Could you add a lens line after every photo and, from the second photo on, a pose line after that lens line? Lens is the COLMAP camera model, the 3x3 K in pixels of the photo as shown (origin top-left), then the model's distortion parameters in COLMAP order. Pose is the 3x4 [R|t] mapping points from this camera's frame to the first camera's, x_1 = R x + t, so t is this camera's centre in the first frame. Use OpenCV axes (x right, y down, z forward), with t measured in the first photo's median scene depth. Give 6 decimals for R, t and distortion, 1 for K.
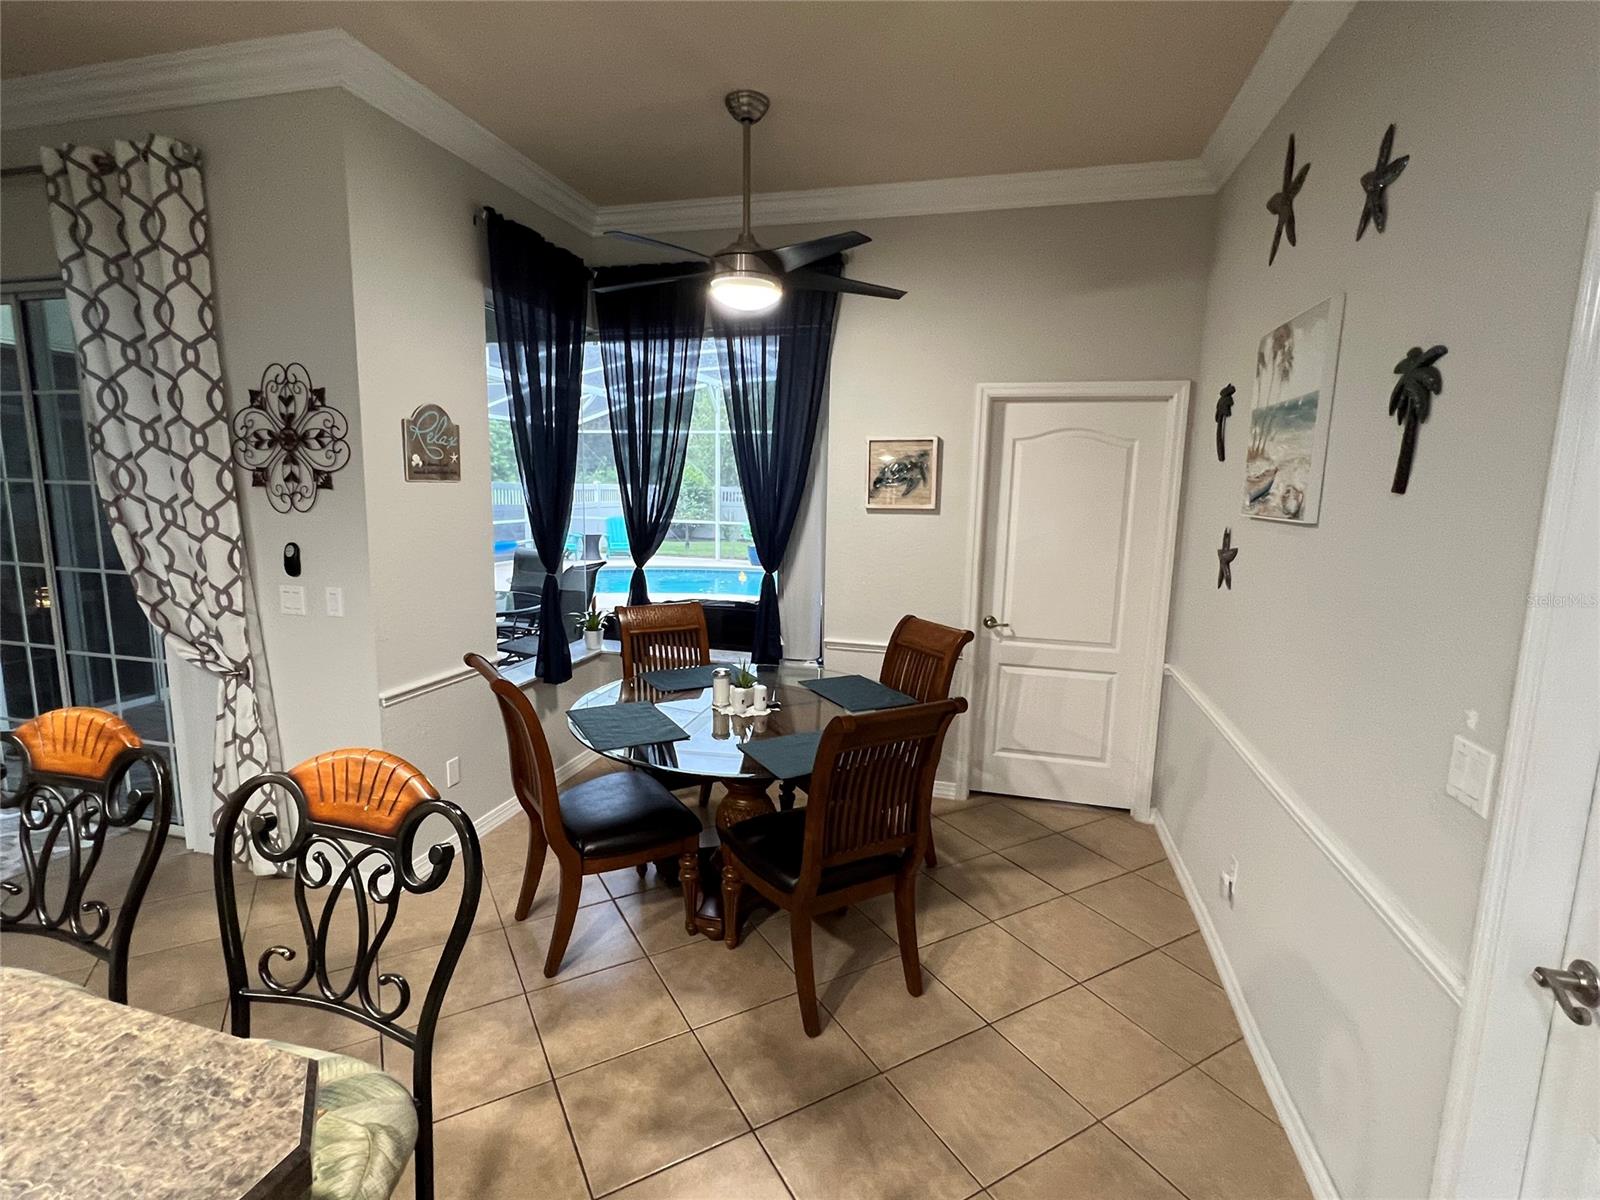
lens RADIAL K [[777.7, 0, 788.3], [0, 777.7, 598.0], [0, 0, 1]] dist [-0.018975, 0.011187]
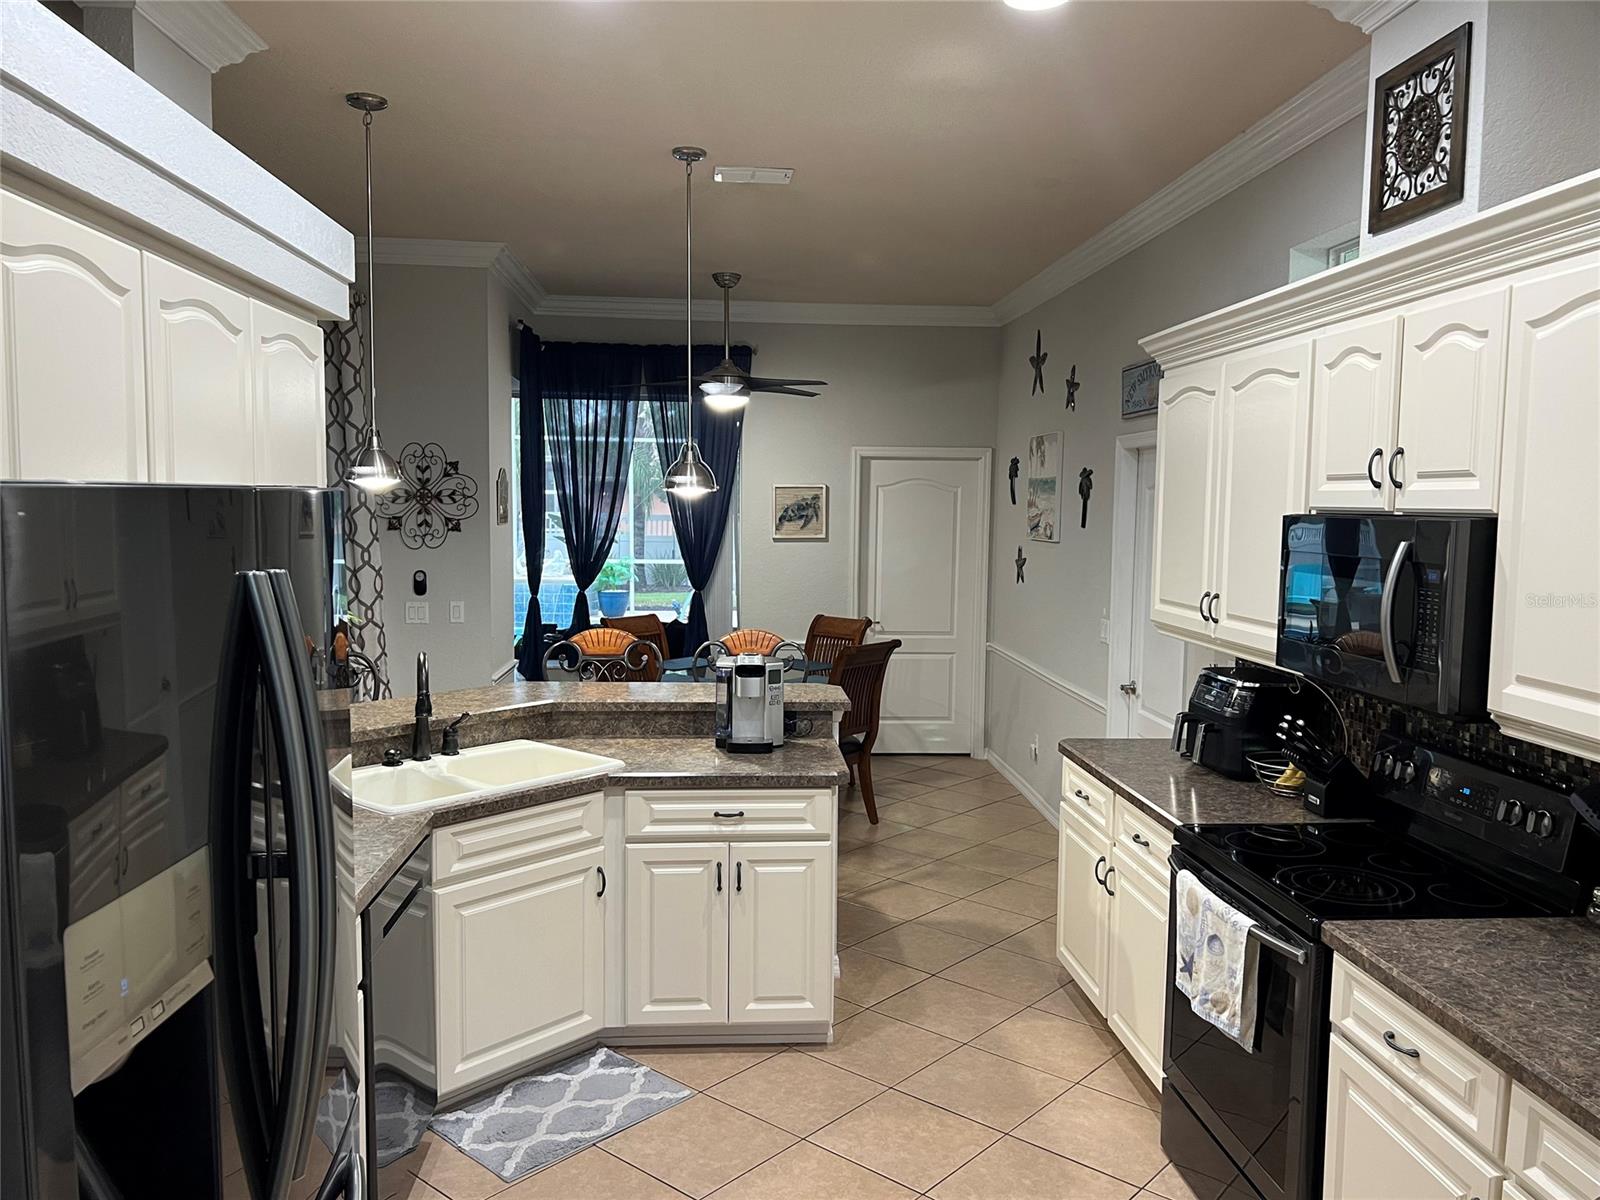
lens RADIAL K [[1226.1, 0, 800.0], [0, 1226.1, 600.0], [0, 0, 1]] dist [0.105506, -0.300151]
pose [[0.943585, -0.035064, 0.329270, -0.728785], [0.055303, 0.997099, -0.052302, 0.133075], [-0.326480, 0.067561, 0.942786, -1.287790]]
